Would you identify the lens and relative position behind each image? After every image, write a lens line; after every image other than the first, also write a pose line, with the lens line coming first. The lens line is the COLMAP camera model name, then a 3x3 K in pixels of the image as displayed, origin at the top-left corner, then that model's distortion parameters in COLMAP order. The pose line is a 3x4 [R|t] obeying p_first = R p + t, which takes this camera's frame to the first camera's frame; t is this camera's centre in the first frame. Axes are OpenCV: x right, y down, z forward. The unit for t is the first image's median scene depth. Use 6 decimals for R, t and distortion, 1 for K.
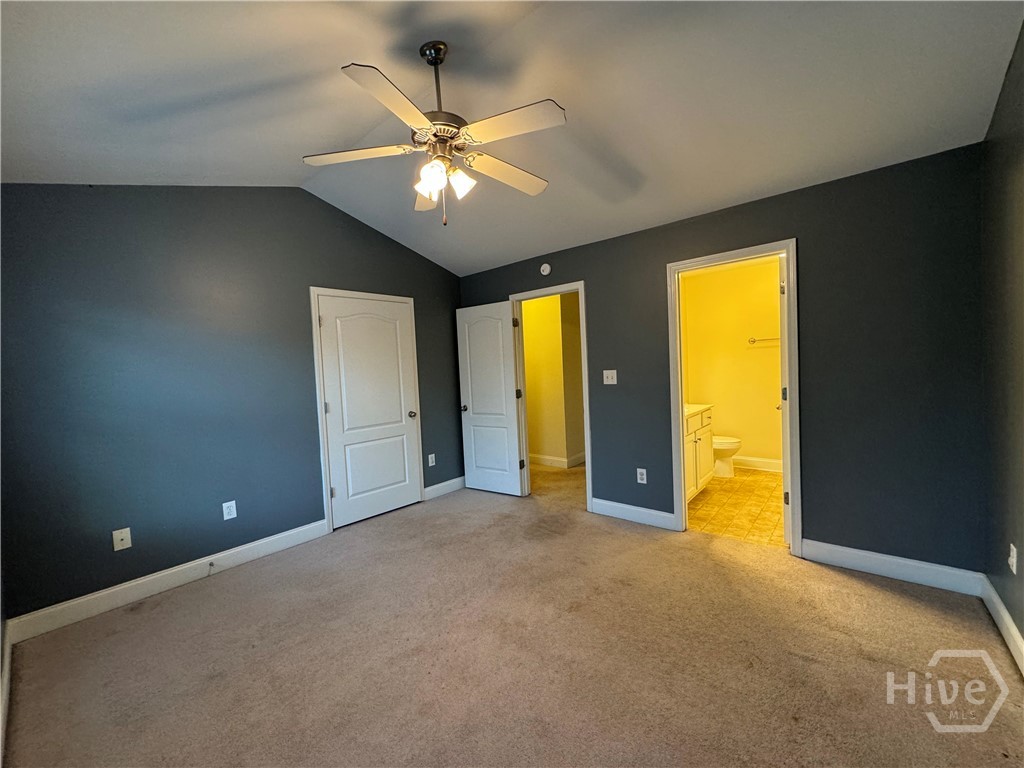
lens RADIAL K [[408.3, 0, 511.1], [0, 408.3, 384.4], [0, 0, 1]] dist [-0.001997, 0.000355]
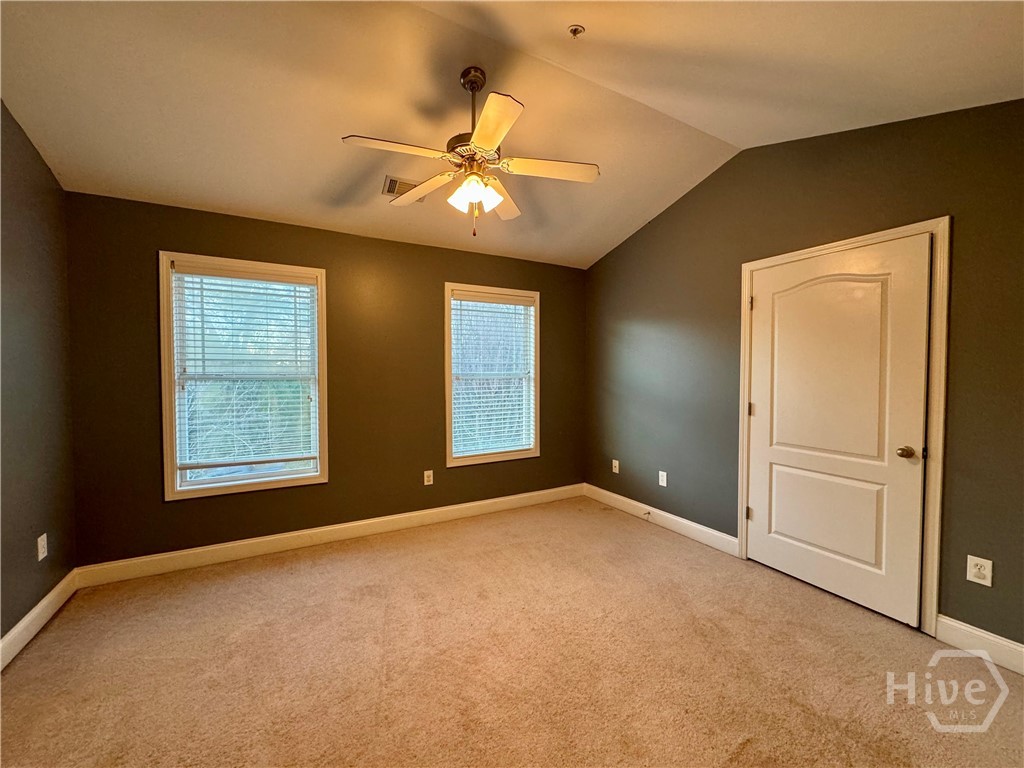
lens RADIAL K [[408.3, 0, 511.1], [0, 408.3, 384.4], [0, 0, 1]] dist [-0.001997, 0.000355]
pose [[-0.347588, 0.077050, -0.934476, 0.444404], [-0.024625, 0.995524, 0.091243, -0.050935], [0.937324, 0.054727, -0.344135, 0.777866]]
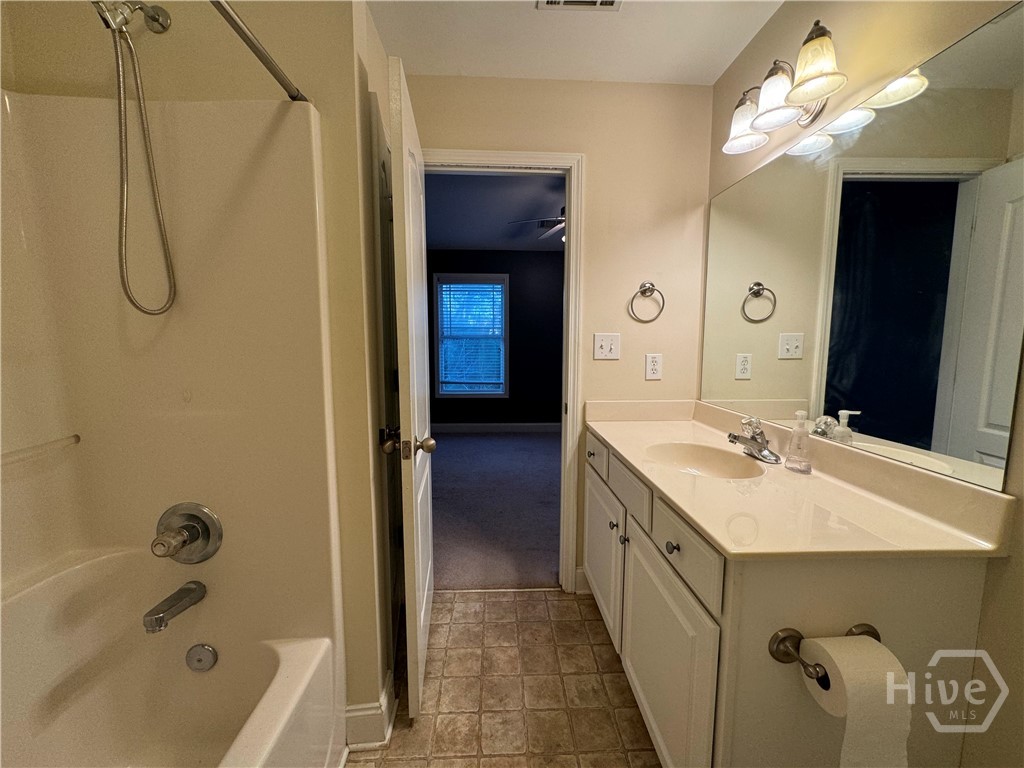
lens RADIAL K [[408.3, 0, 511.1], [0, 408.3, 384.4], [0, 0, 1]] dist [-0.001997, 0.000355]
pose [[-0.734029, 0.120010, -0.668430, 0.789364], [0.004975, 0.985186, 0.171417, -0.064086], [0.679100, 0.122500, -0.723752, 1.228746]]
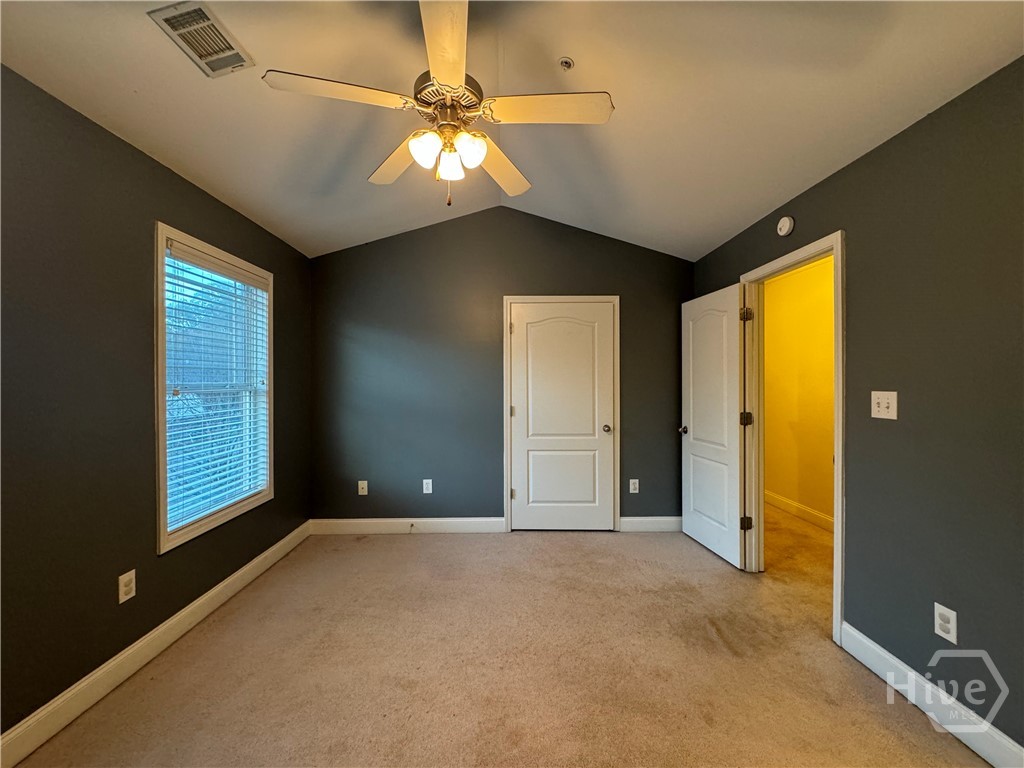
lens RADIAL K [[408.3, 0, 511.1], [0, 408.3, 384.4], [0, 0, 1]] dist [-0.001997, 0.000355]
pose [[0.661298, 0.047646, -0.748609, 0.300157], [-0.061113, 0.998085, 0.009539, -0.018646], [0.747630, 0.039442, 0.662944, 0.288218]]
